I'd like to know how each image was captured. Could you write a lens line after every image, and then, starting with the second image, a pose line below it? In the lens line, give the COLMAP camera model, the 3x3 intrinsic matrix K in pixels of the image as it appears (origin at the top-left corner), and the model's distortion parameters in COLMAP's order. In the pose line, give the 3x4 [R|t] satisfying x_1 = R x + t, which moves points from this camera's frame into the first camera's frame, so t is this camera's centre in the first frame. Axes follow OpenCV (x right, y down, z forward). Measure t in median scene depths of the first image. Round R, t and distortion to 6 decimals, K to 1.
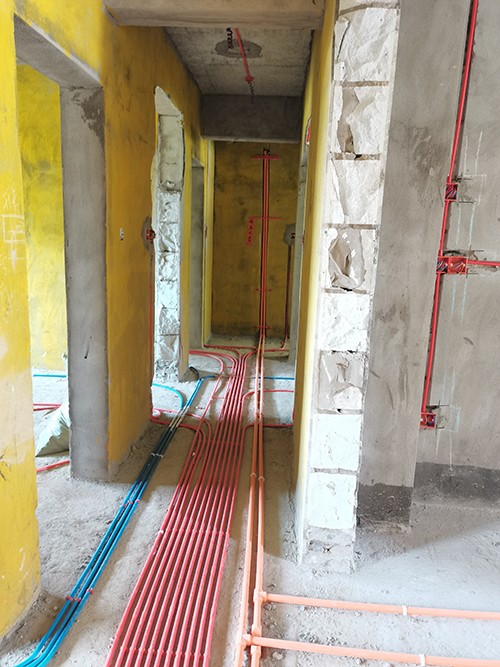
lens RADIAL K [[504.1, 0, 247.4], [0, 504.1, 336.7], [0, 0, 1]] dist [0.046211, -0.003045]
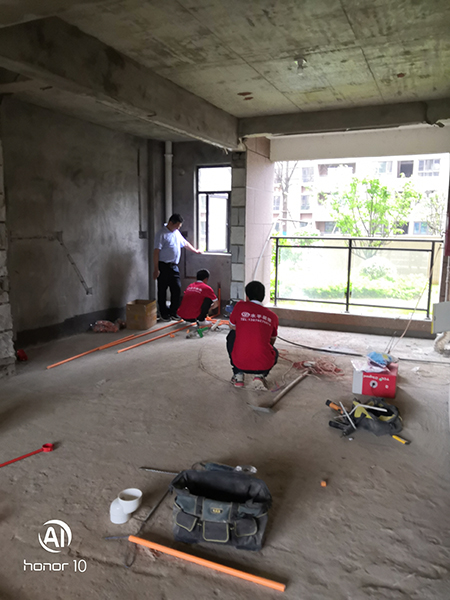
lens RADIAL K [[466.9, 0, 224.7], [0, 466.9, 301.9], [0, 0, 1]] dist [-0.002399, -0.013446]
pose [[0.354891, -0.176572, 0.918082, -1.180782], [0.189269, 0.975238, 0.114401, 0.078097], [-0.915549, 0.133165, 0.379523, -0.598246]]
